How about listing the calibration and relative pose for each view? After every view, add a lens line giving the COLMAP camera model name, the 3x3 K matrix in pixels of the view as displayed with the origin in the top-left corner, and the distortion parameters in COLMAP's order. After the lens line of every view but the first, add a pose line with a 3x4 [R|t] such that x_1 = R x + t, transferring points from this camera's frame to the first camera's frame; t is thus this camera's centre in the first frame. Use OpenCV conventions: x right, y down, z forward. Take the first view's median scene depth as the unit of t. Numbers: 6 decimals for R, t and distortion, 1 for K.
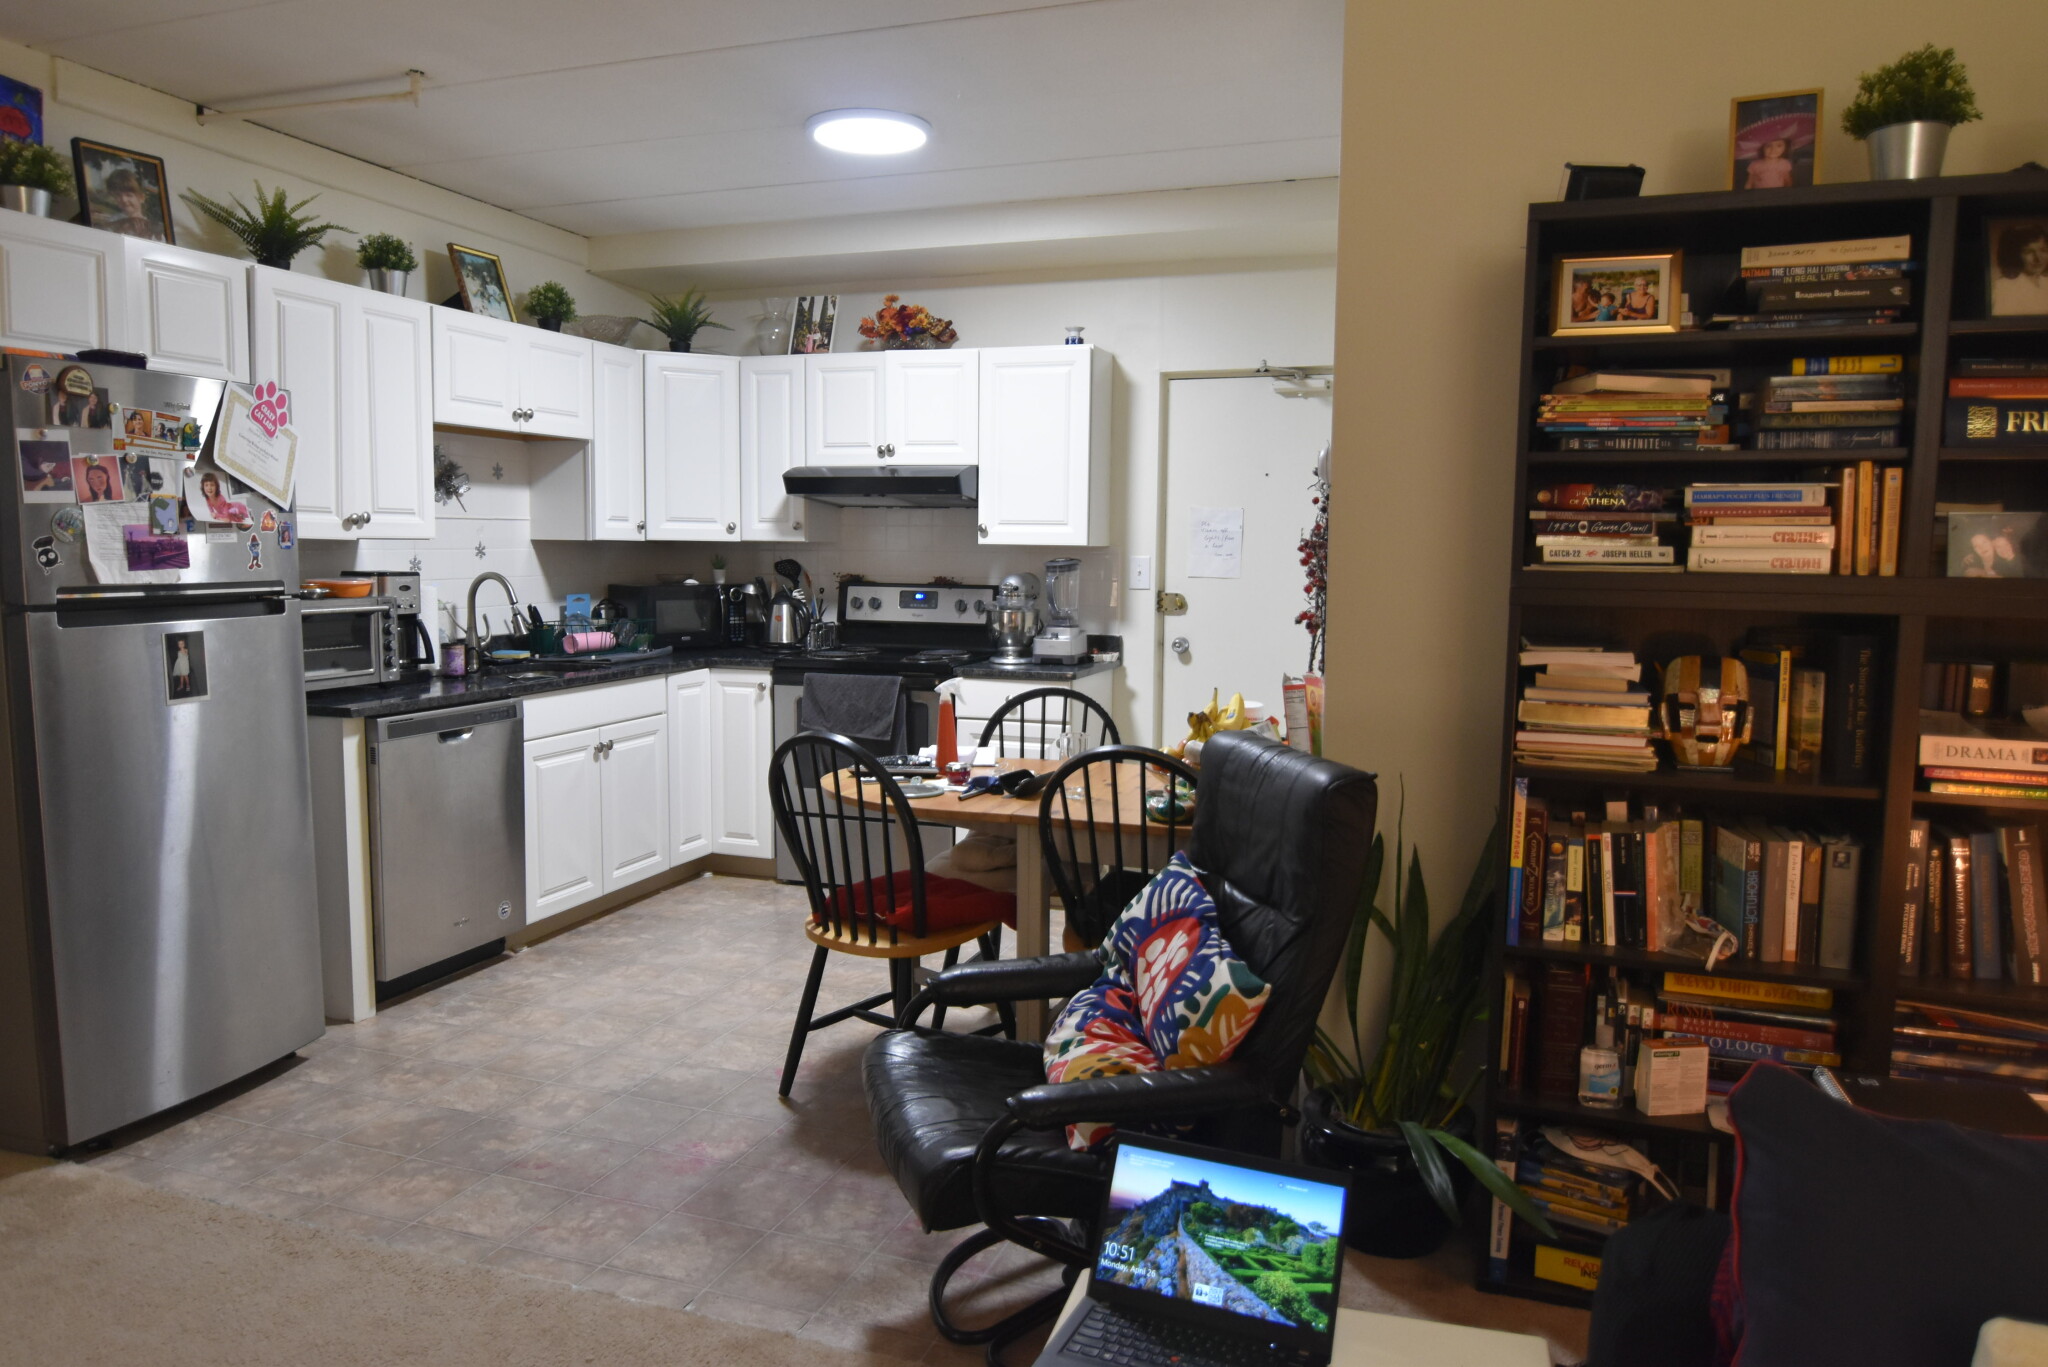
lens RADIAL K [[1359.8, 0, 1024.0], [0, 1359.8, 683.5], [0, 0, 1]] dist [0.006997, -0.024192]
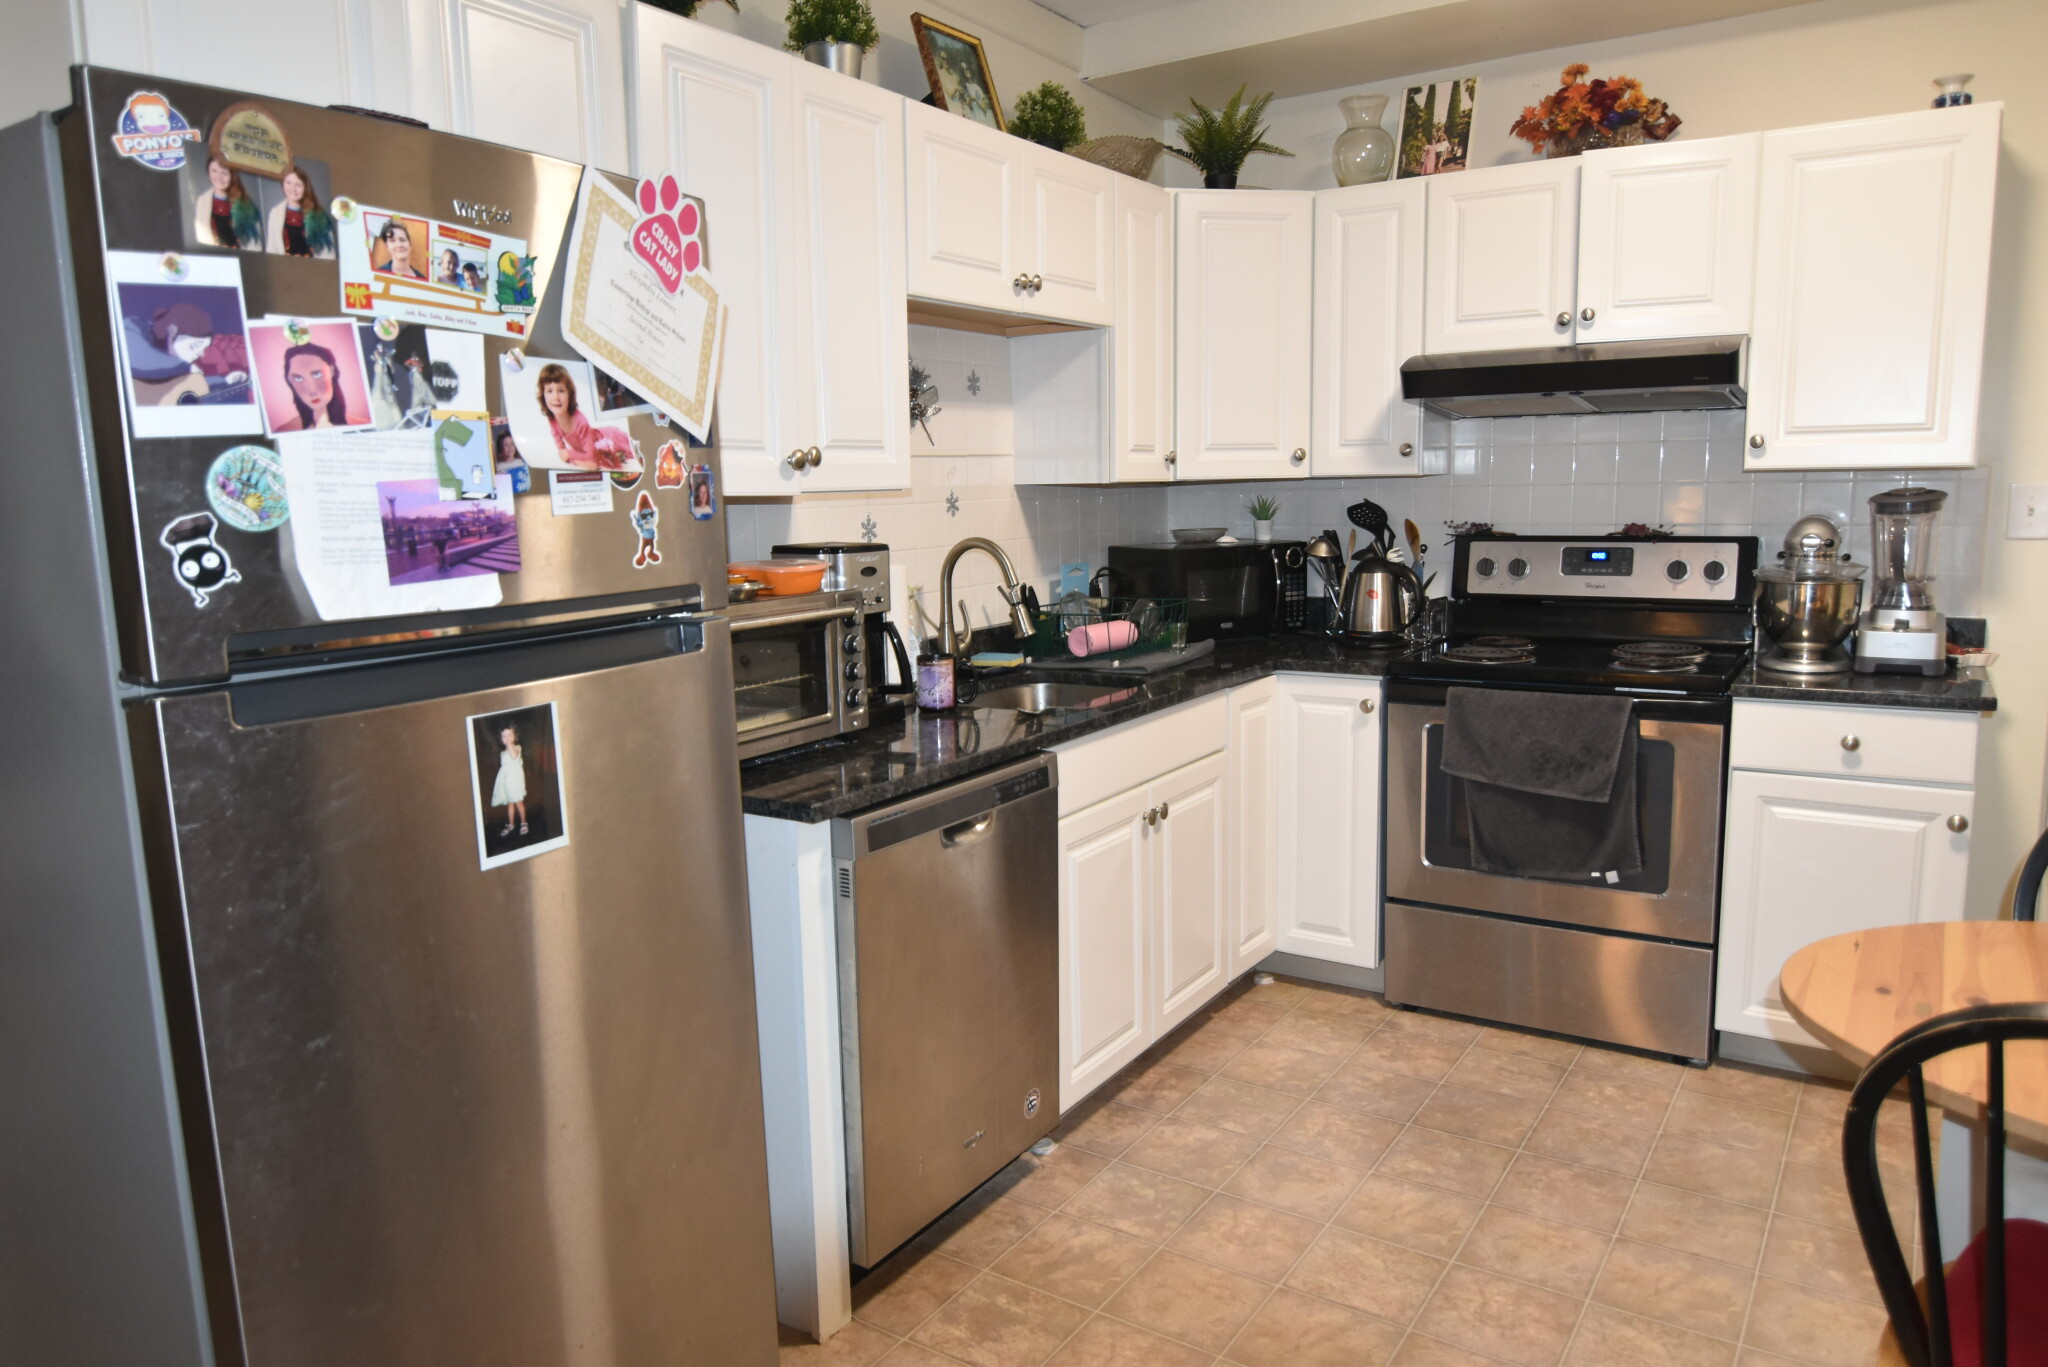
lens RADIAL K [[1359.8, 0, 1024.0], [0, 1359.8, 683.5], [0, 0, 1]] dist [0.006997, -0.024192]
pose [[0.970500, 0.004022, -0.241067, -0.219714], [0.007642, 0.998845, 0.047430, -0.044223], [0.240979, -0.047873, 0.969349, 0.386472]]
